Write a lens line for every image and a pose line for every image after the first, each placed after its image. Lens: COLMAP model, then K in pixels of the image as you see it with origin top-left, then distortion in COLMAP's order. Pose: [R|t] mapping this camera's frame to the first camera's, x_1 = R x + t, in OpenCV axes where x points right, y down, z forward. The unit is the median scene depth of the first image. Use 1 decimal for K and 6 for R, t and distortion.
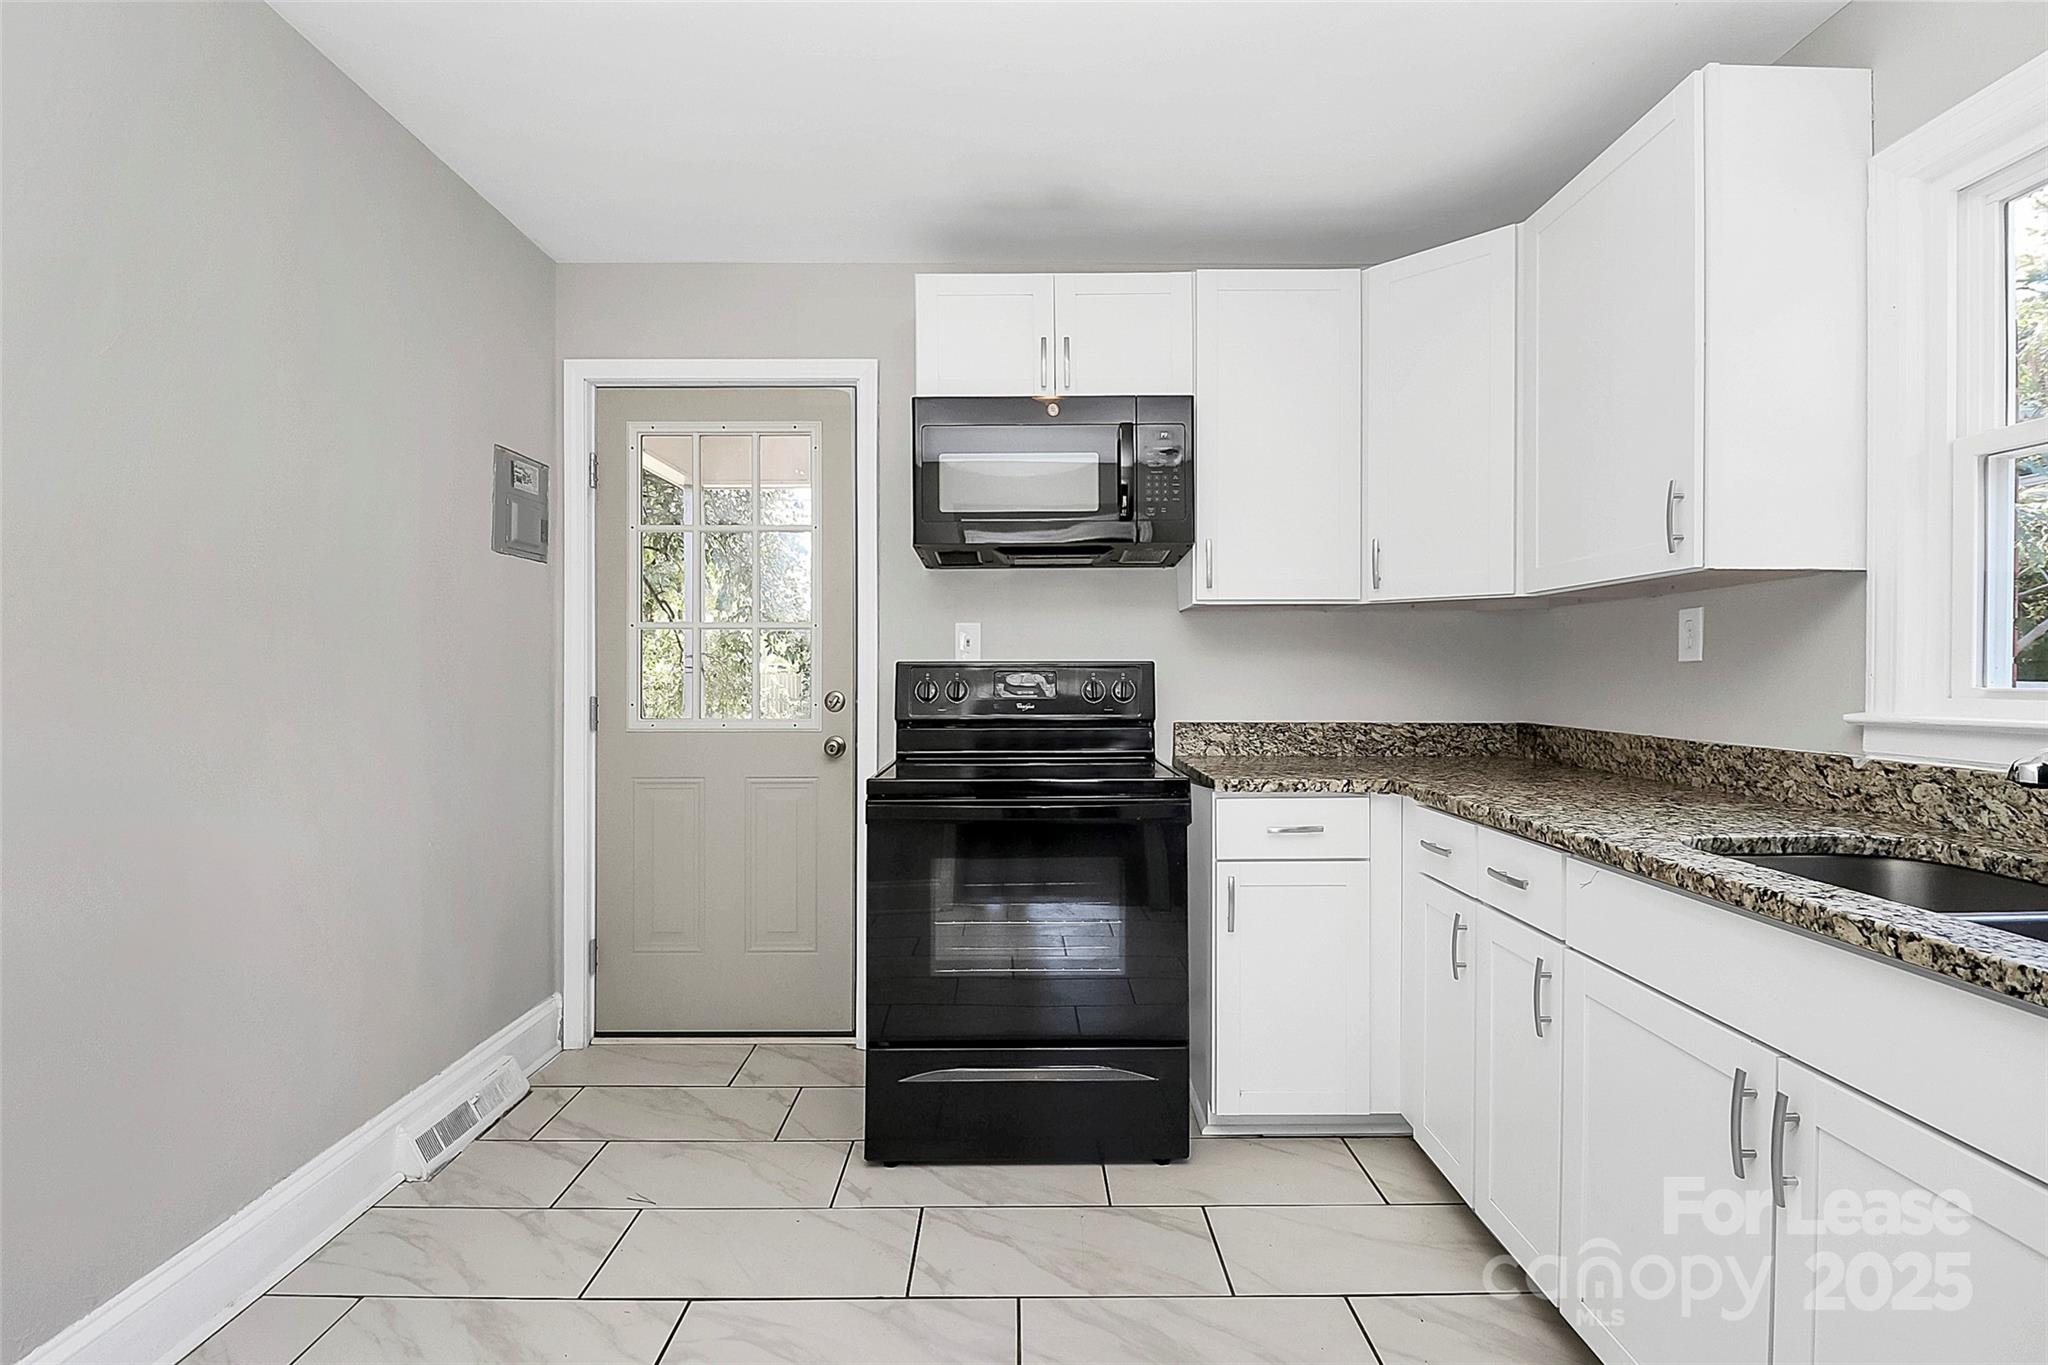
lens RADIAL K [[953.5, 0, 1024.1], [0, 953.5, 679.8], [0, 0, 1]] dist [-0.001072, -0.013107]
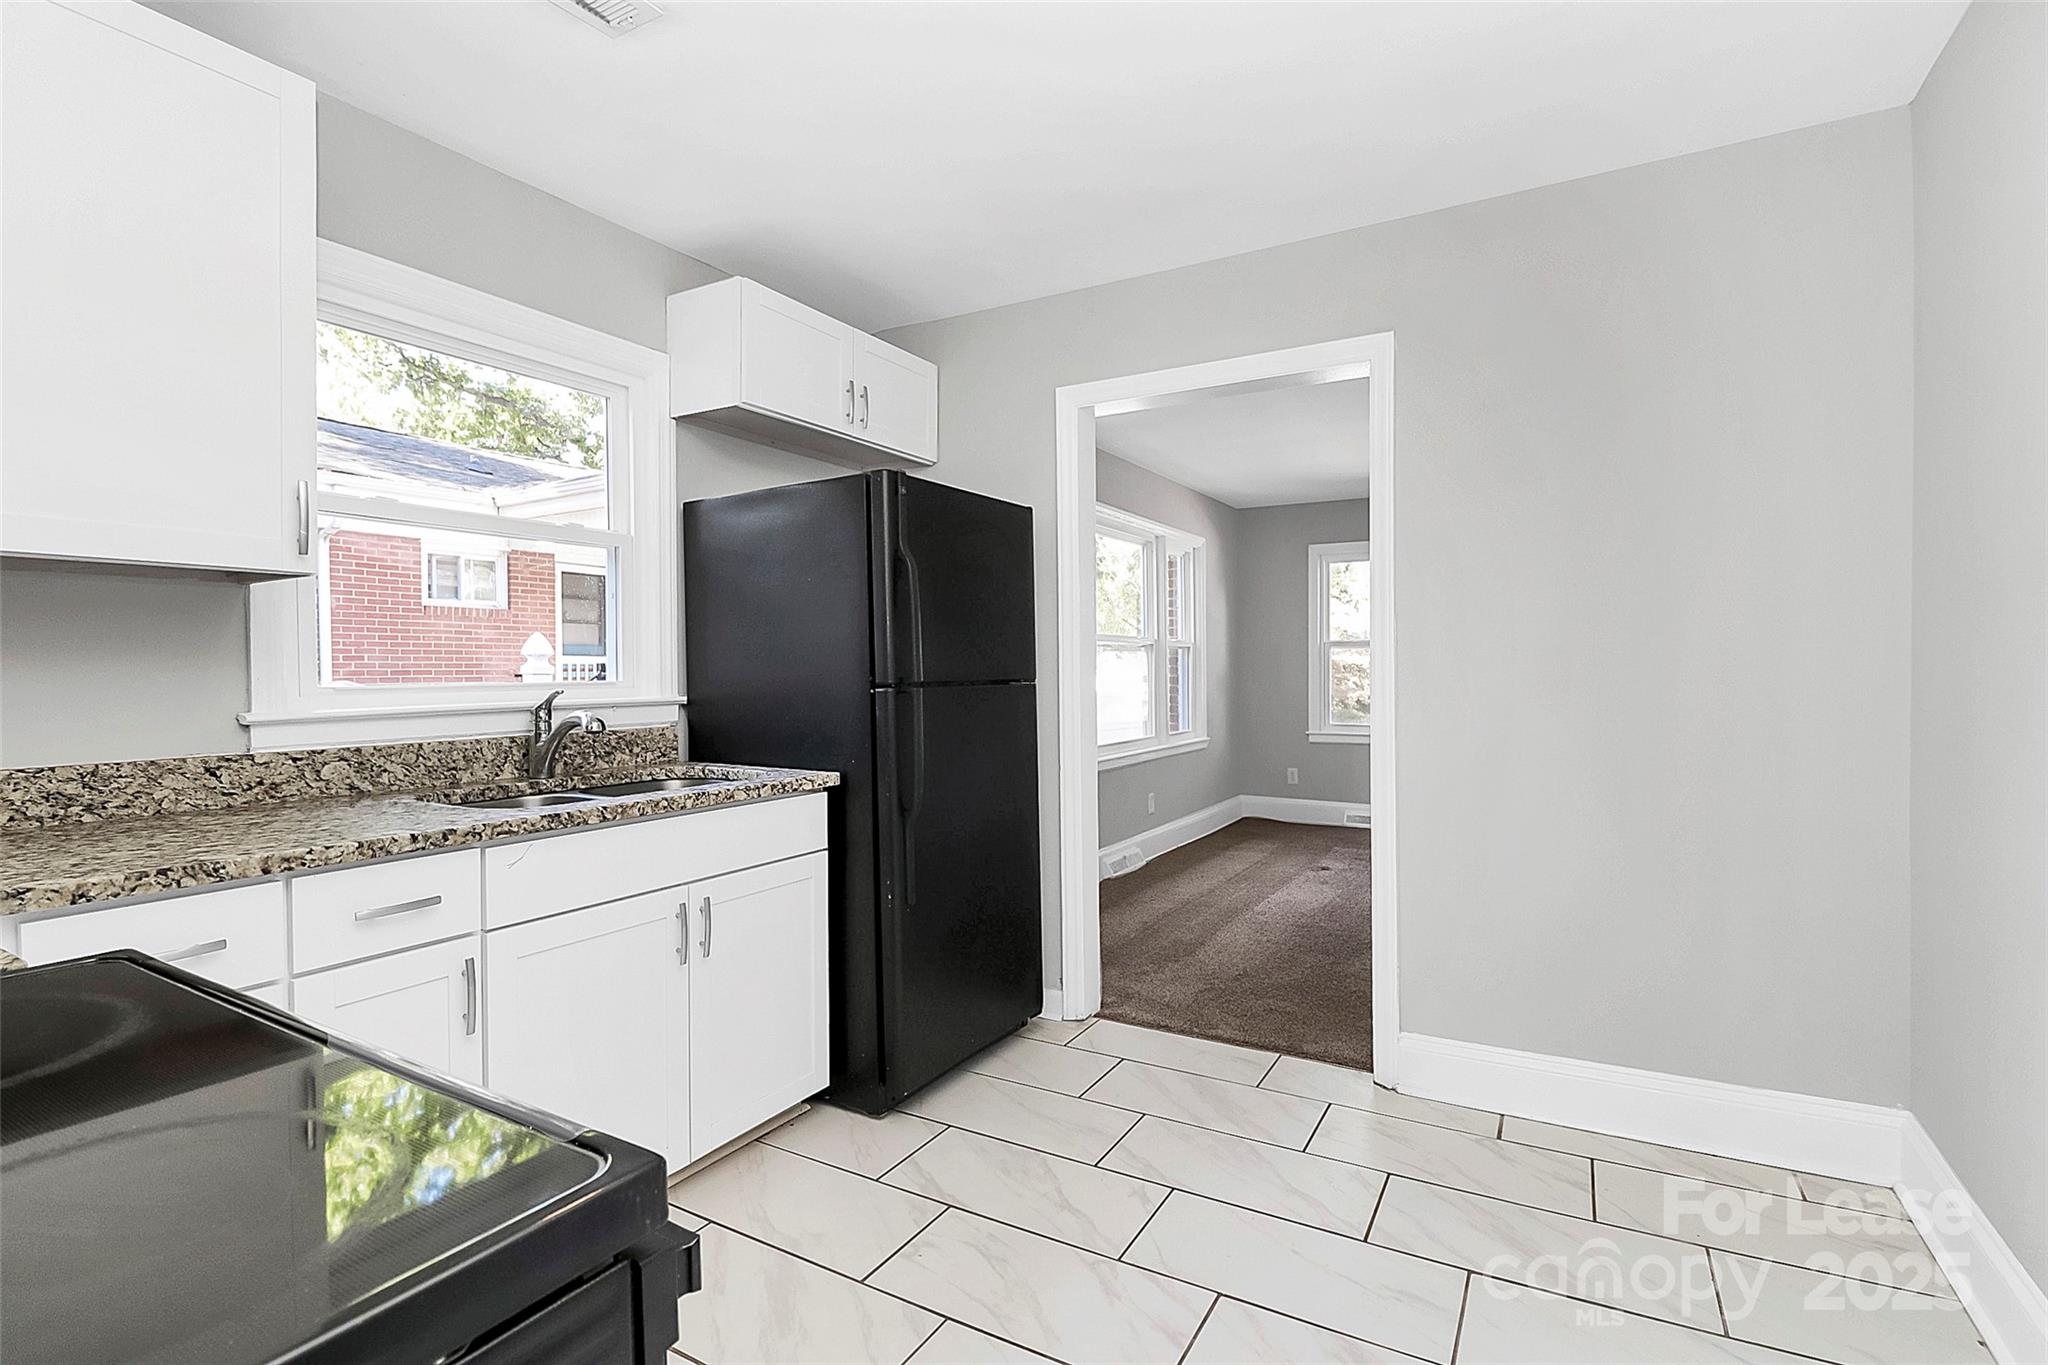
lens RADIAL K [[961.9, 0, 1015.2], [0, 961.9, 680.3], [0, 0, 1]] dist [-0.001072, -0.014568]
pose [[-0.859231, -0.005013, 0.511563, -0.323981], [0.006842, 0.999750, 0.021290, -0.015159], [-0.511542, 0.021793, -0.858982, 1.055489]]
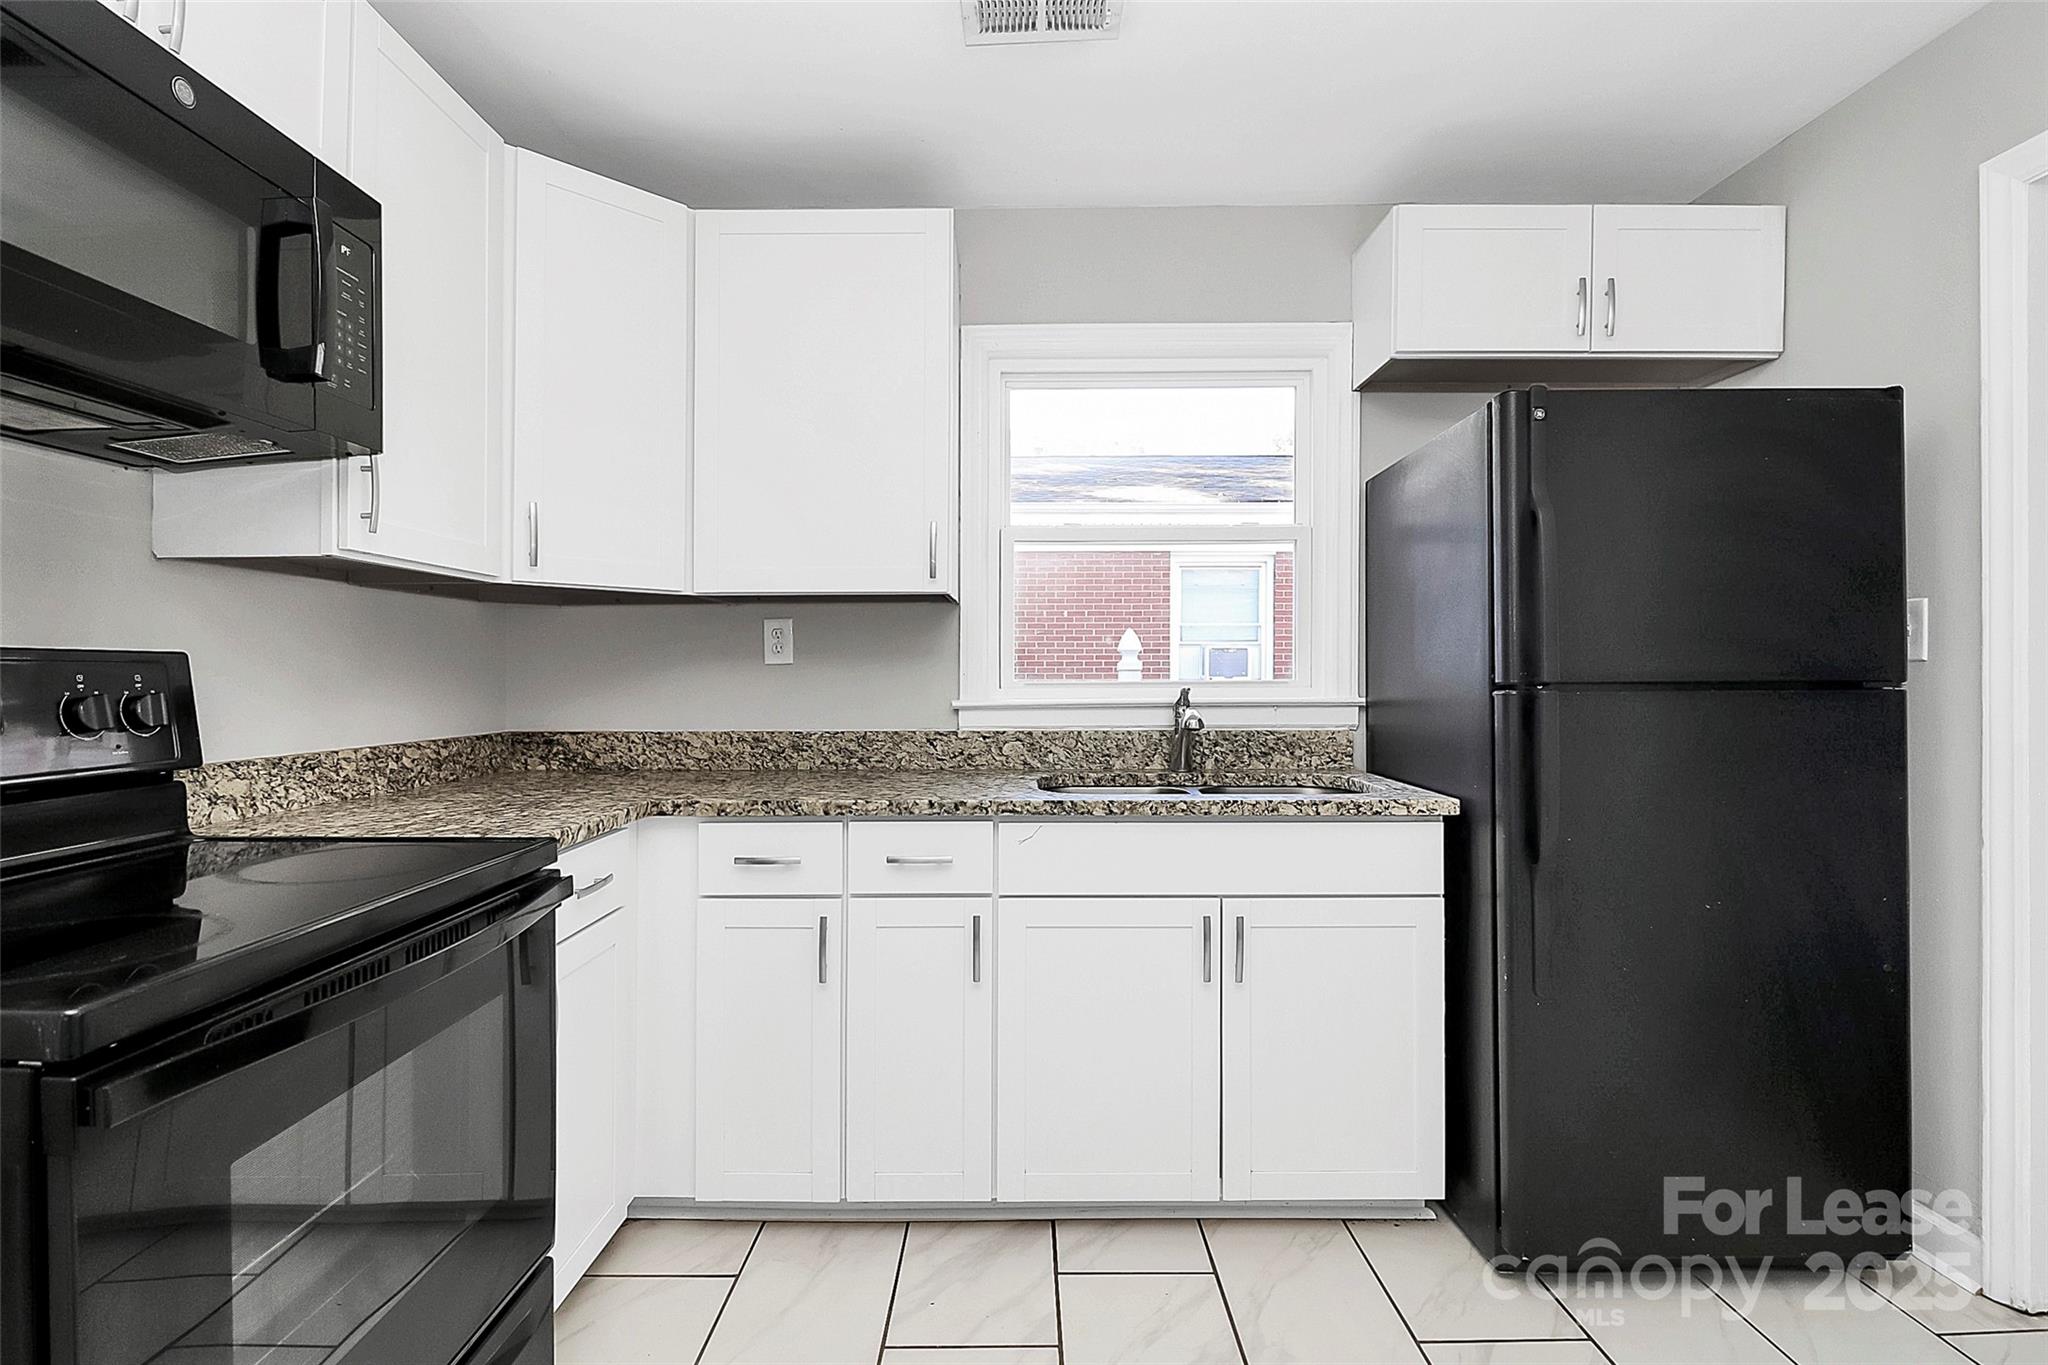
lens RADIAL K [[959.1, 0, 1015.4], [0, 959.1, 677.6], [0, 0, 1]] dist [0.001292, -0.015074]
pose [[0.011072, -0.003016, 0.999934, -0.428701], [0.011134, 0.999934, 0.002893, -0.002651], [-0.999877, 0.011101, 0.011105, 0.626703]]
